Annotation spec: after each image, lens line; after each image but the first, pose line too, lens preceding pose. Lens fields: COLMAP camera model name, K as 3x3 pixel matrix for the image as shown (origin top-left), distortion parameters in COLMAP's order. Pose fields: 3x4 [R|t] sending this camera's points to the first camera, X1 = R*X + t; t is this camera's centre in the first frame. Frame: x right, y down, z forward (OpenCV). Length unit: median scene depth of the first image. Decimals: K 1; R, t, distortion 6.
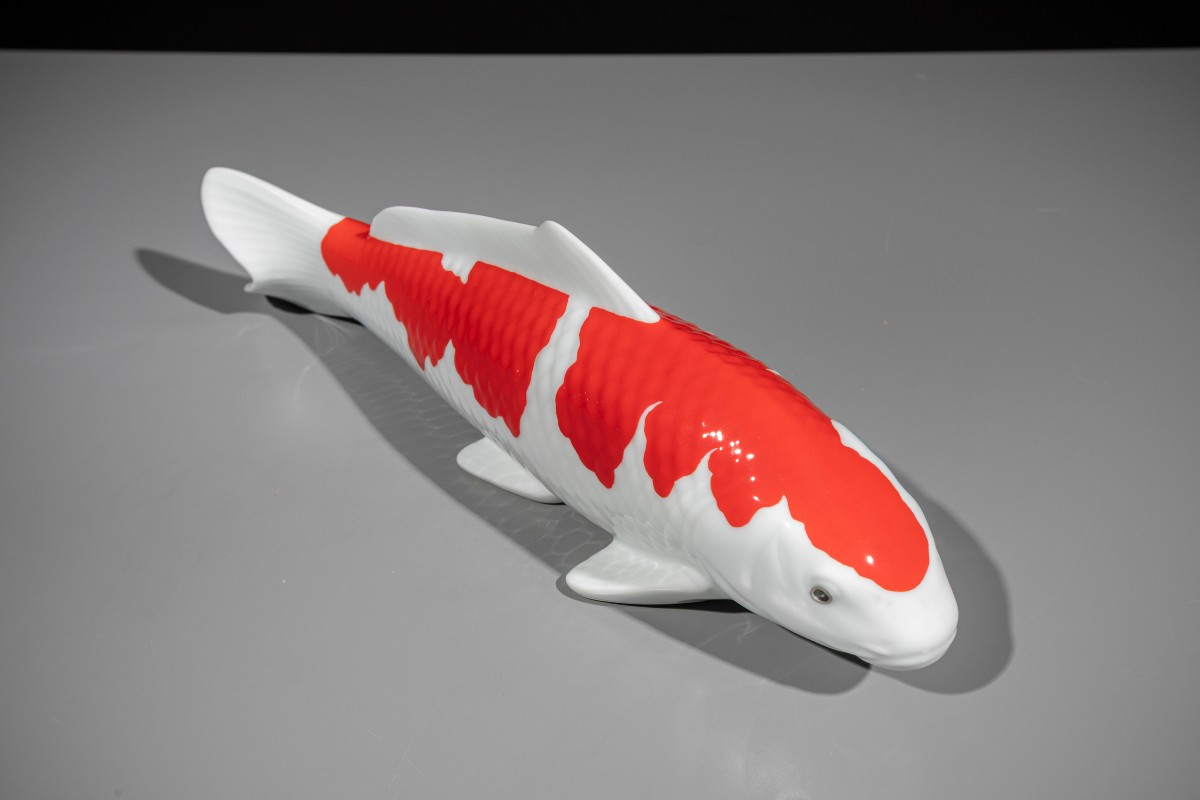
lens RADIAL K [[1257.0, 0, 565.4], [0, 1257.0, 402.0], [0, 0, 1]] dist [0.007763, -0.007819]
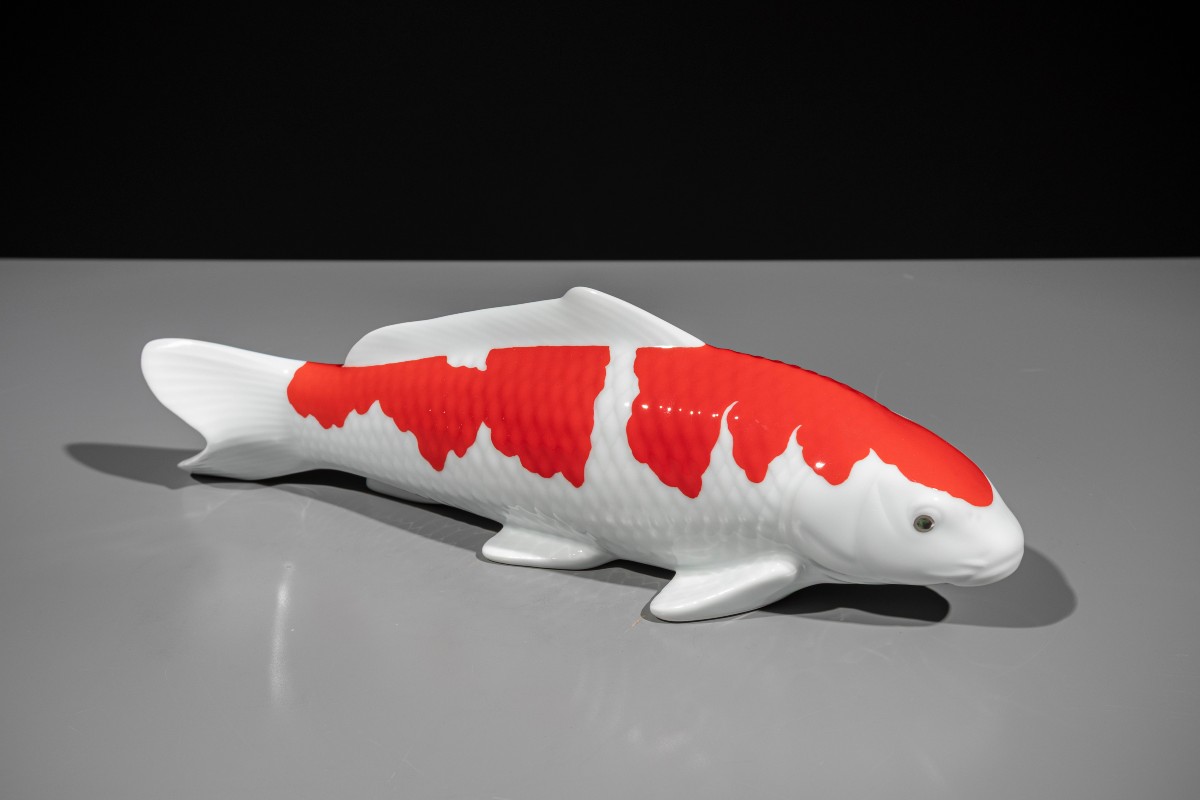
lens RADIAL K [[1257.0, 0, 565.4], [0, 1257.0, 402.0], [0, 0, 1]] dist [0.007763, -0.007819]
pose [[0.929377, -0.131506, 0.344912, -0.429902], [0.219227, 0.948391, -0.229116, 0.212095], [-0.296981, 0.288549, 0.910243, 0.011986]]
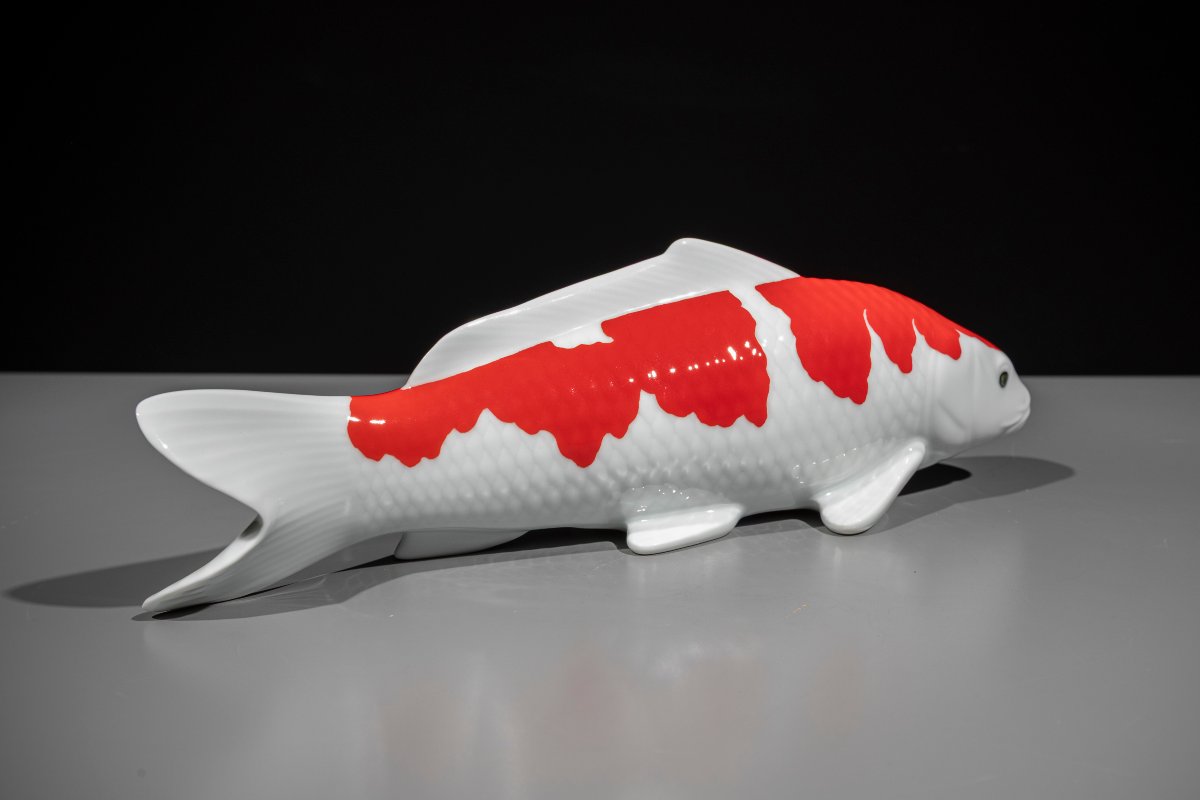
lens RADIAL K [[1257.0, 0, 565.4], [0, 1257.0, 402.0], [0, 0, 1]] dist [0.007763, -0.007819]
pose [[0.314652, -0.151356, 0.937062, -1.116544], [0.578924, 0.812937, -0.063087, -0.017252], [-0.752224, 0.562338, 0.343416, 0.793967]]
